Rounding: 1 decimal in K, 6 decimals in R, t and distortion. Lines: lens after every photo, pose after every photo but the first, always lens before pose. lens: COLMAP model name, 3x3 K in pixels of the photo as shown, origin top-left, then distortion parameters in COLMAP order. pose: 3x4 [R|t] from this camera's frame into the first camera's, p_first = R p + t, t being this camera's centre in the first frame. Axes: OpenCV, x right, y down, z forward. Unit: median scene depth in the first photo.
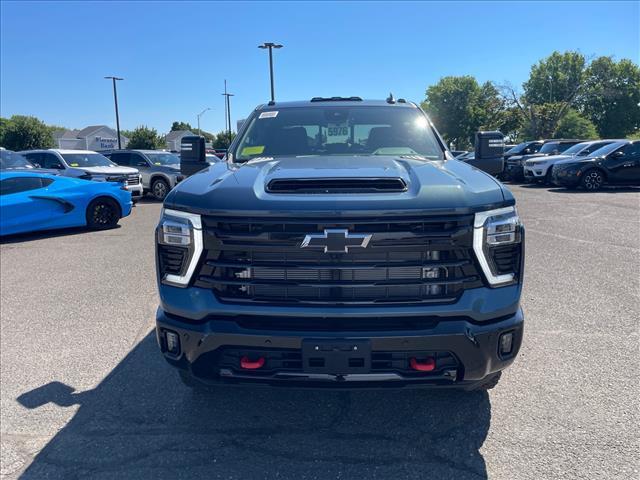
lens RADIAL K [[484.9, 0, 320.0], [0, 484.9, 240.0], [0, 0, 1]] dist [0.090956, -0.129756]
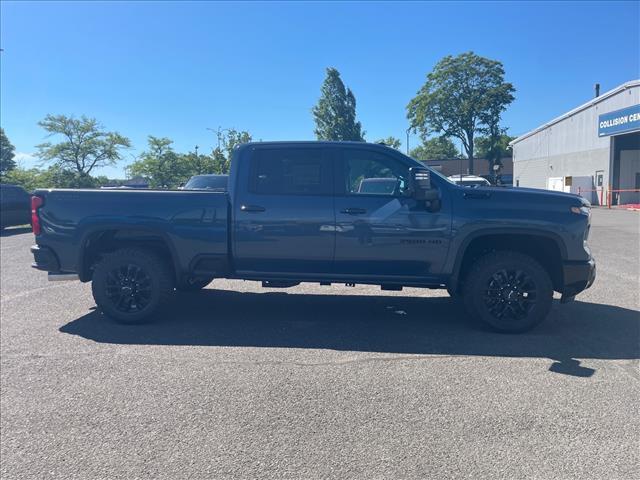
lens RADIAL K [[484.9, 0, 320.0], [0, 484.9, 240.0], [0, 0, 1]] dist [0.090956, -0.129756]
pose [[0.069742, -0.091293, 0.993379, -1.747968], [0.191942, 0.978425, 0.076443, -0.213910], [-0.978925, 0.185340, 0.085760, 1.407983]]
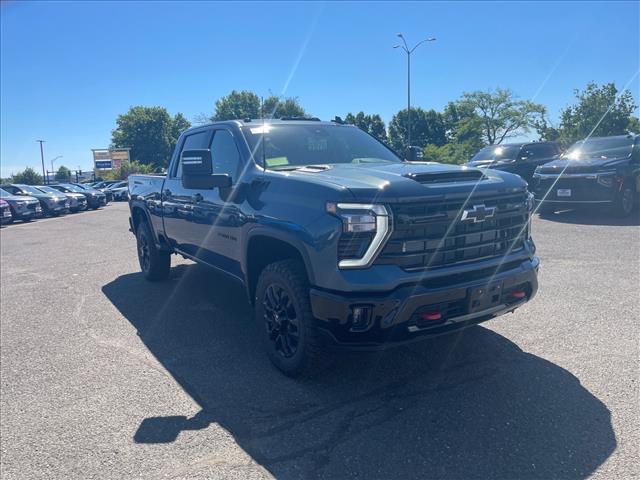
lens RADIAL K [[484.9, 0, 320.0], [0, 484.9, 240.0], [0, 0, 1]] dist [0.090956, -0.129756]
pose [[0.817139, -0.102875, 0.567186, -0.770653], [0.136714, 0.990459, -0.017314, 0.026849], [-0.559994, 0.091690, 0.823408, 0.065480]]
